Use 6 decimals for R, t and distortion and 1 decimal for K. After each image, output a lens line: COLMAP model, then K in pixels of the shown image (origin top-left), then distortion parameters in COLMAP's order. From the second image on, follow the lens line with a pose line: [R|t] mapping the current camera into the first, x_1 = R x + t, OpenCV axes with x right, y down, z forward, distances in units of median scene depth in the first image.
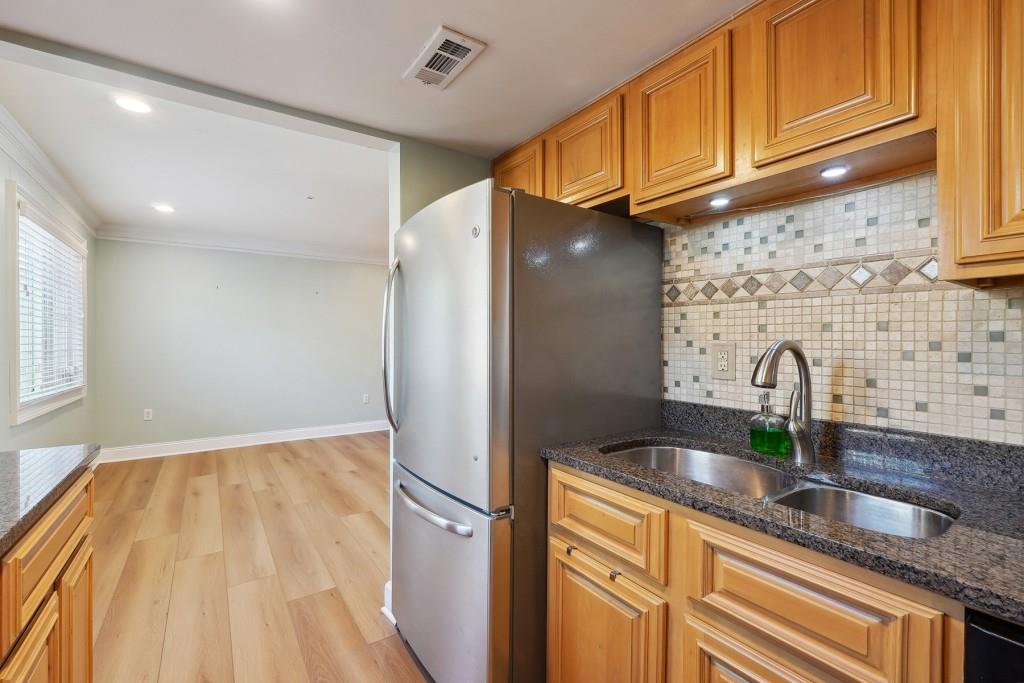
lens RADIAL K [[447.7, 0, 505.7], [0, 447.7, 344.7], [0, 0, 1]] dist [-0.000587, -0.000019]
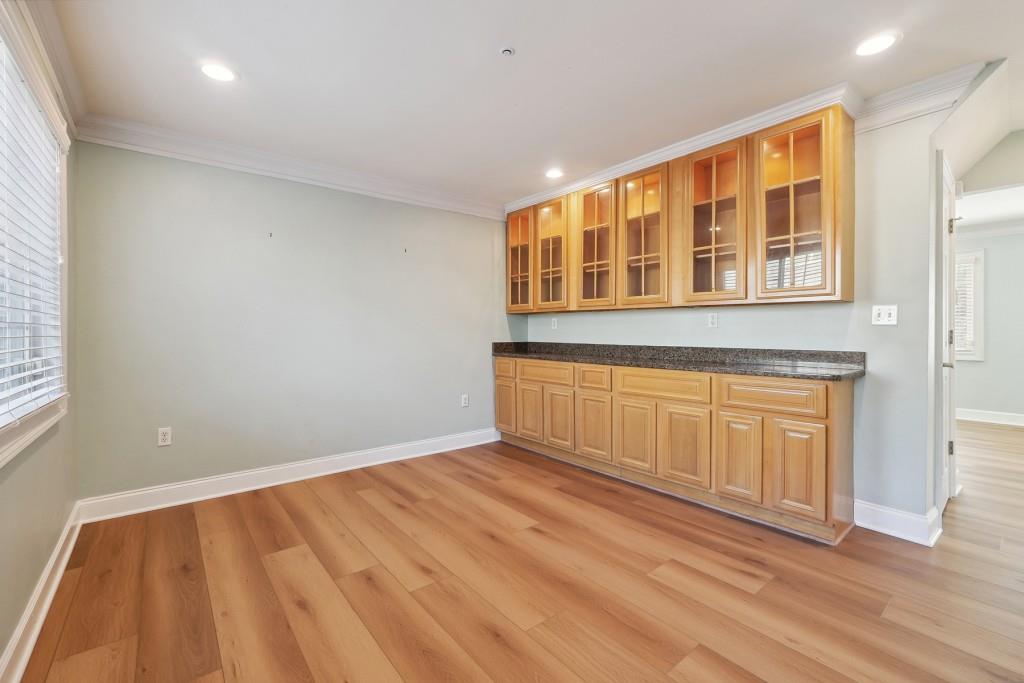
lens RADIAL K [[447.7, 0, 519.0], [0, 447.7, 336.0], [0, 0, 1]] dist [-0.000587, -0.000019]
pose [[0.996497, 0.000388, 0.083626, -0.425089], [-0.000982, 0.999975, 0.007062, 0.016235], [-0.083621, -0.007120, 0.996472, 0.406834]]
